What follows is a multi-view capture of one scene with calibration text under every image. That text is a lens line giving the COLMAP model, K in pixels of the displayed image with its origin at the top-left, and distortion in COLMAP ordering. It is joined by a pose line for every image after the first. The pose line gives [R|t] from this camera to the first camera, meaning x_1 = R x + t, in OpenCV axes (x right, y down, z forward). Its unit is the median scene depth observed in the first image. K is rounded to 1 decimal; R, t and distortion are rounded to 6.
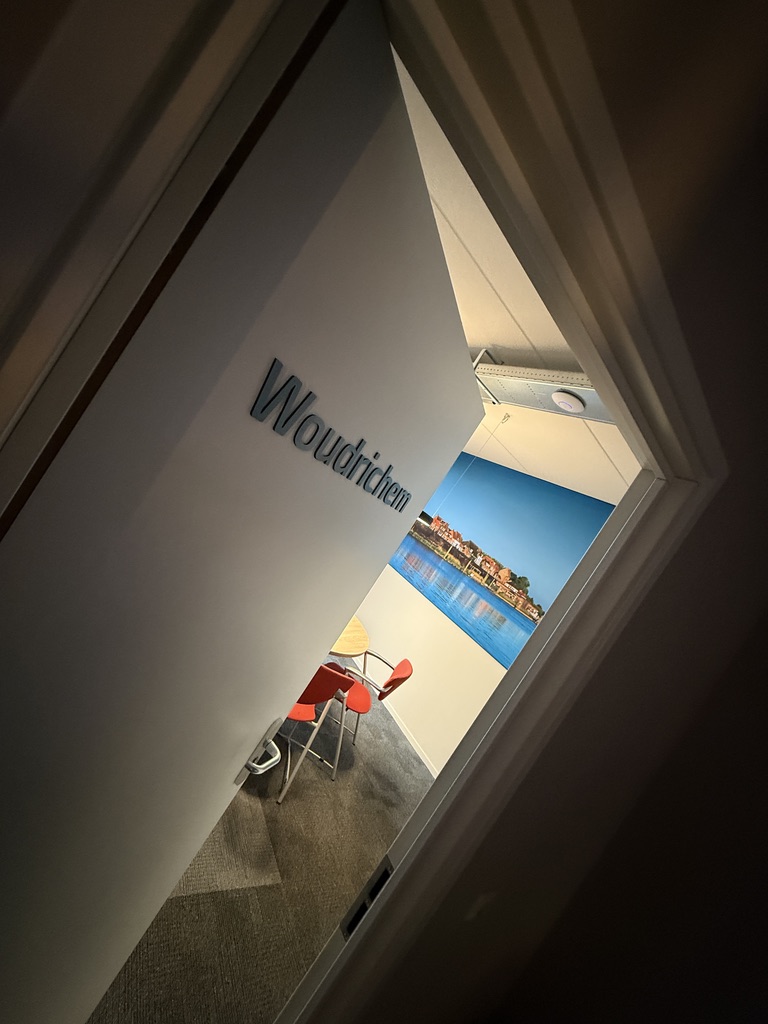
lens RADIAL K [[408.2, 0, 392.1], [0, 408.2, 504.7], [0, 0, 1]] dist [-0.004450, 0.000839]
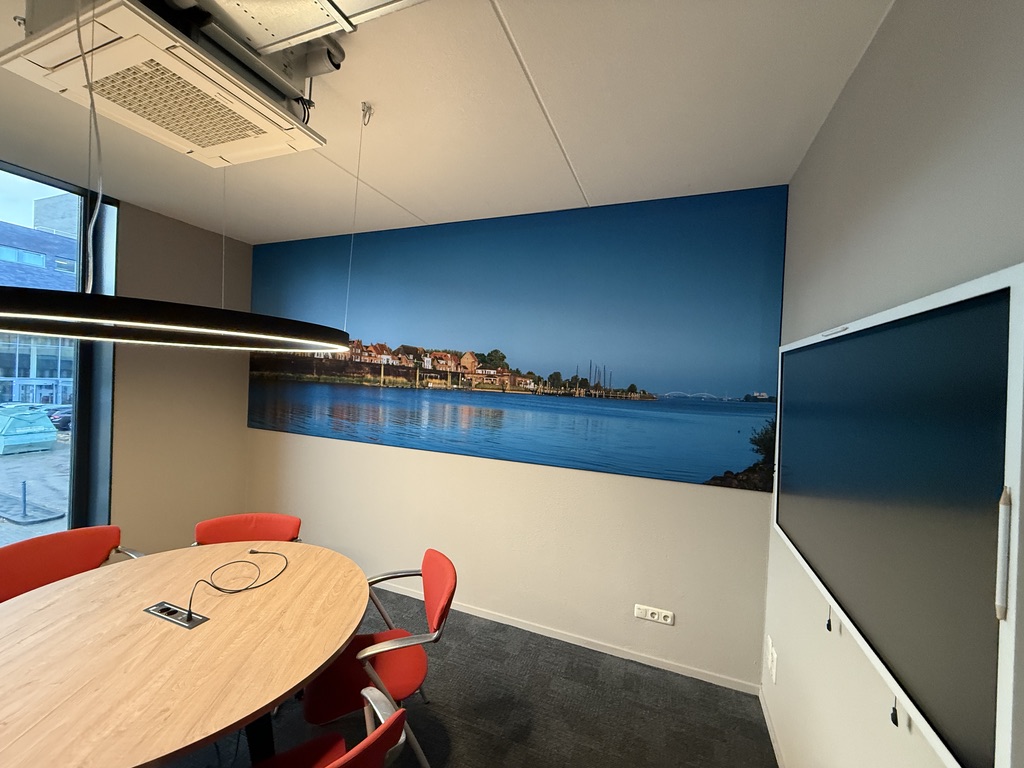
lens RADIAL K [[408.2, 0, 506.4], [0, 408.2, 383.3], [0, 0, 1]] dist [-0.004450, 0.000839]
pose [[0.744086, -0.523001, 0.415700, -0.004024], [0.435722, 0.851582, 0.291471, 0.018645], [-0.506442, -0.035750, 0.861533, 0.330904]]
